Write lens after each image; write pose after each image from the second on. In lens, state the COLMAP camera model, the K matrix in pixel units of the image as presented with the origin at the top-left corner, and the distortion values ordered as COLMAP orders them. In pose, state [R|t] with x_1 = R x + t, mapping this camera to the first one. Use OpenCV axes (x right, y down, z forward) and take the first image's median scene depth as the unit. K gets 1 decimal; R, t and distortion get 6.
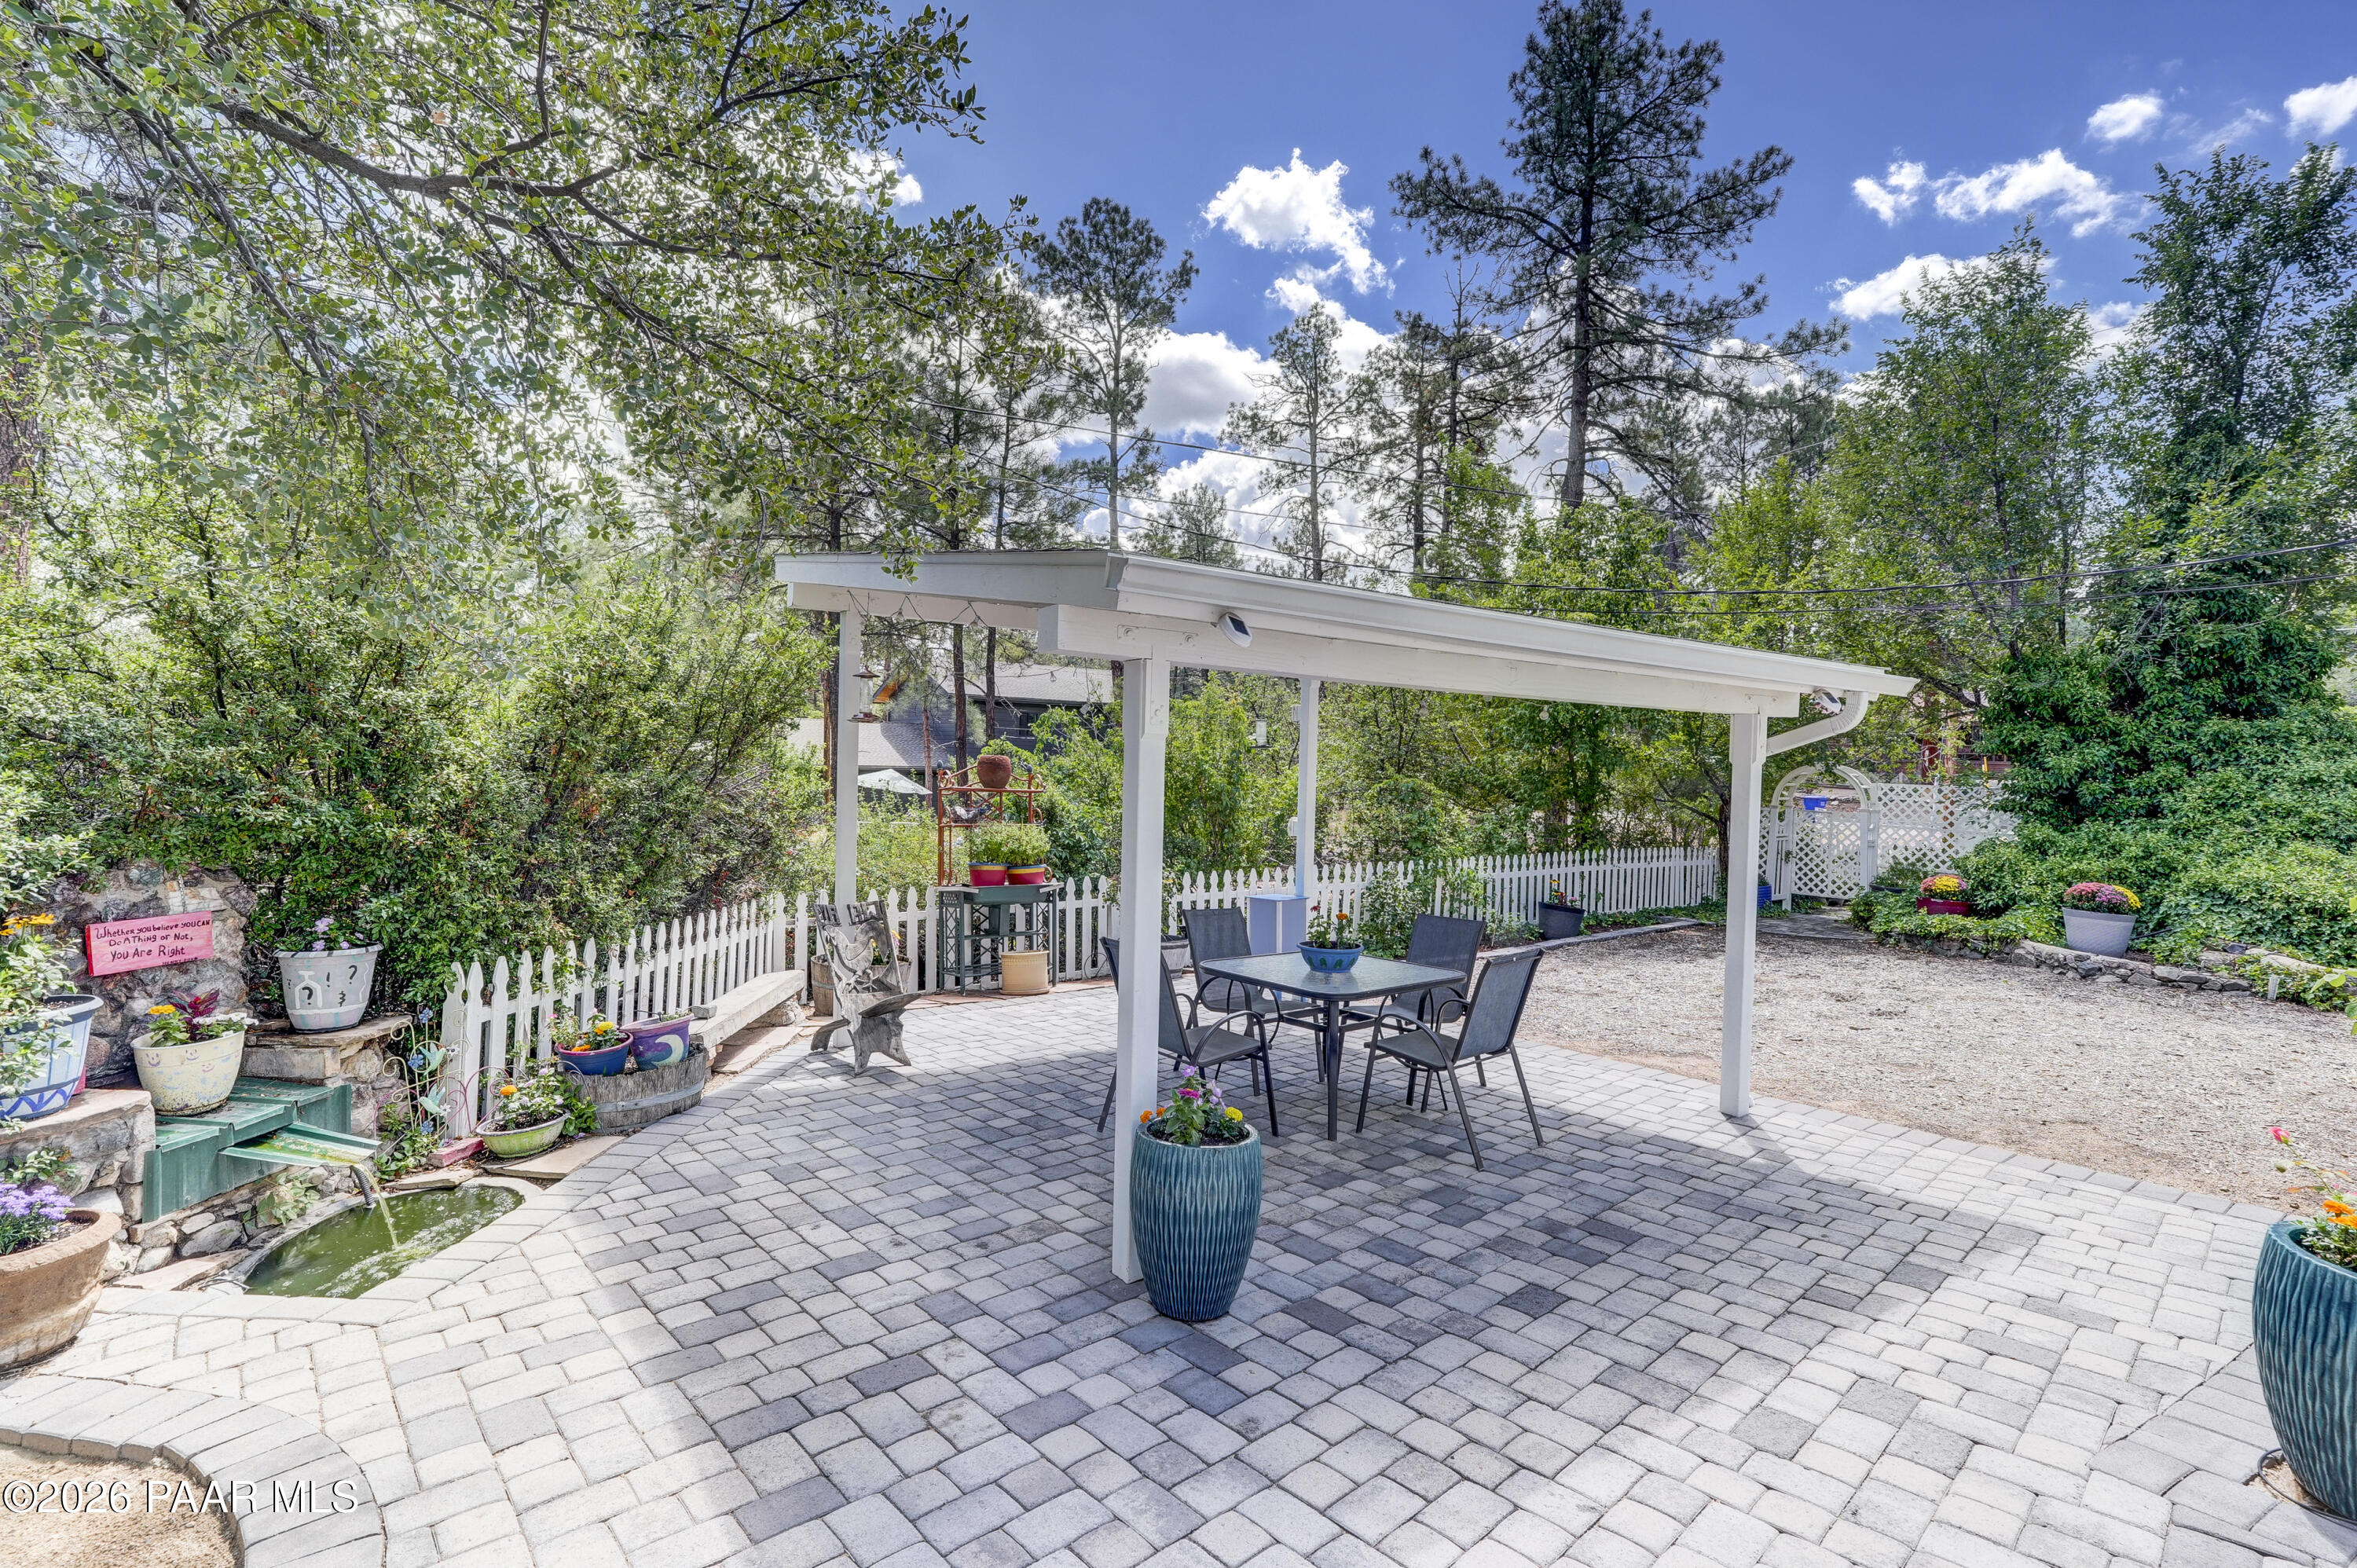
lens RADIAL K [[1057.3, 0, 1185.4], [0, 1057.3, 775.8], [0, 0, 1]] dist [-0.019168, 0.014882]
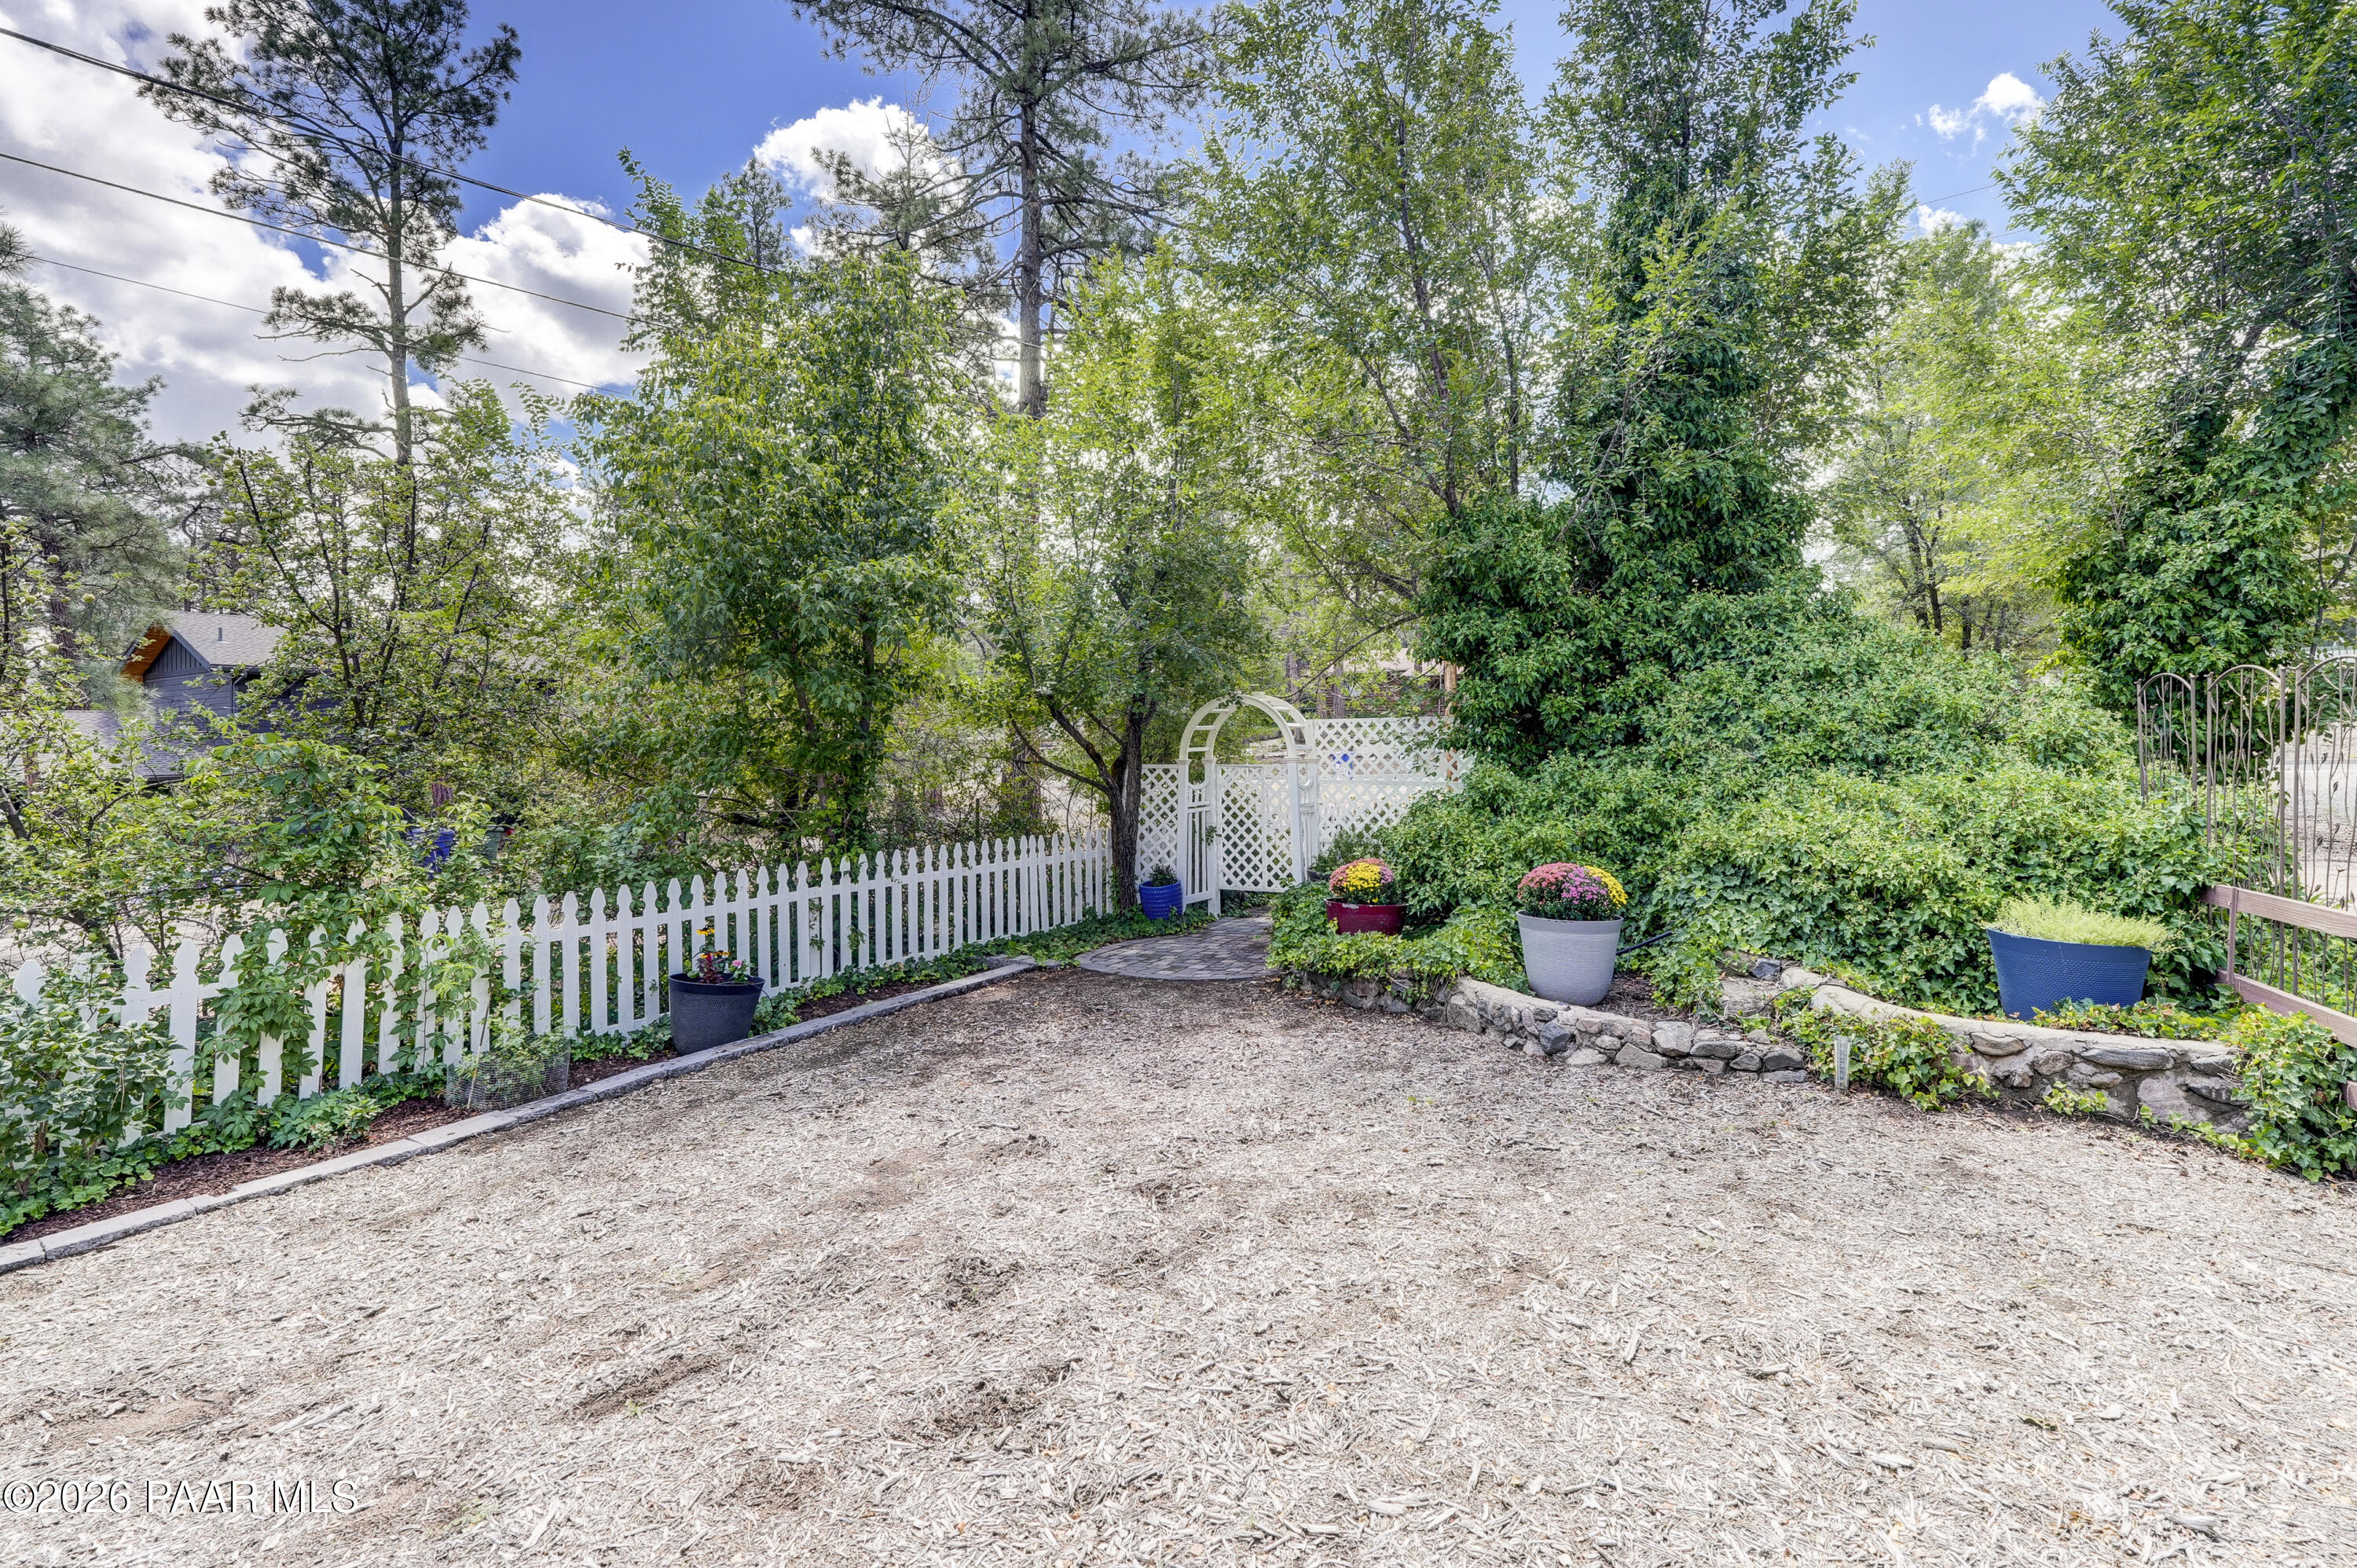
lens RADIAL K [[1083.9, 0, 1215.4], [0, 1083.9, 707.1], [0, 0, 1]] dist [-0.000420, 0.000579]
pose [[0.928177, -0.034385, 0.370547, 0.460159], [0.051711, 0.997979, -0.036923, 0.029421], [-0.368529, 0.053432, 0.928080, 0.501876]]
